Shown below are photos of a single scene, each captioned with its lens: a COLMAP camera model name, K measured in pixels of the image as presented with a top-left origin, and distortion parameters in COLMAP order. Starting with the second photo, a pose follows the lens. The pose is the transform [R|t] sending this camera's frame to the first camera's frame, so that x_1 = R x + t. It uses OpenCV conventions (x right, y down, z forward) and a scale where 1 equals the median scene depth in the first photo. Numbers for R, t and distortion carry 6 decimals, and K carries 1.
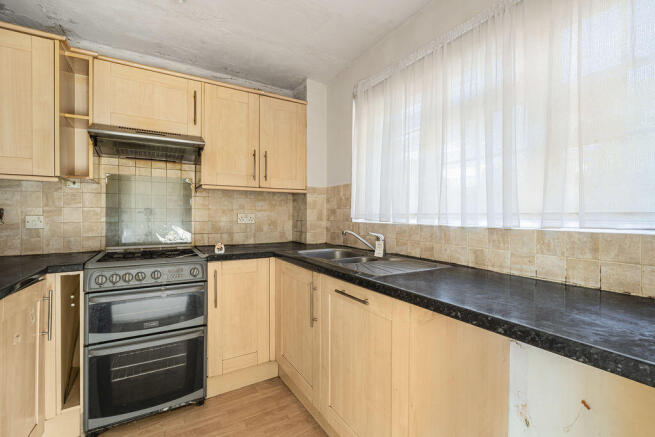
lens RADIAL K [[286.8, 0, 322.7], [0, 286.8, 215.6], [0, 0, 1]] dist [-0.004716, 0.000515]
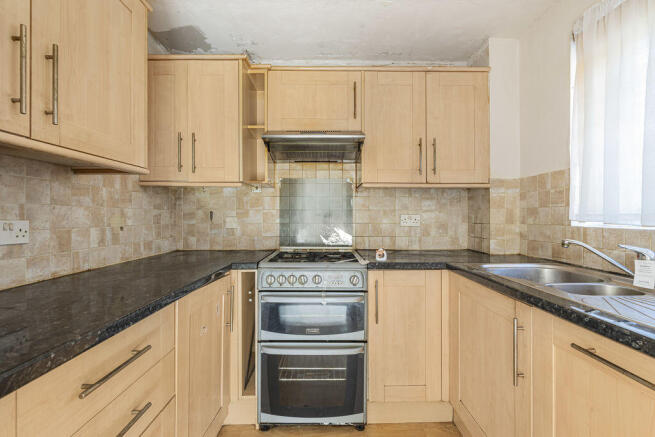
lens RADIAL K [[286.8, 0, 329.3], [0, 286.8, 214.2], [0, 0, 1]] dist [-0.004716, 0.000515]
pose [[0.868194, -0.005724, -0.496192, -0.064694], [0.000668, 0.999946, -0.010367, 0.000439], [0.496224, 0.008669, 0.868151, 0.168603]]
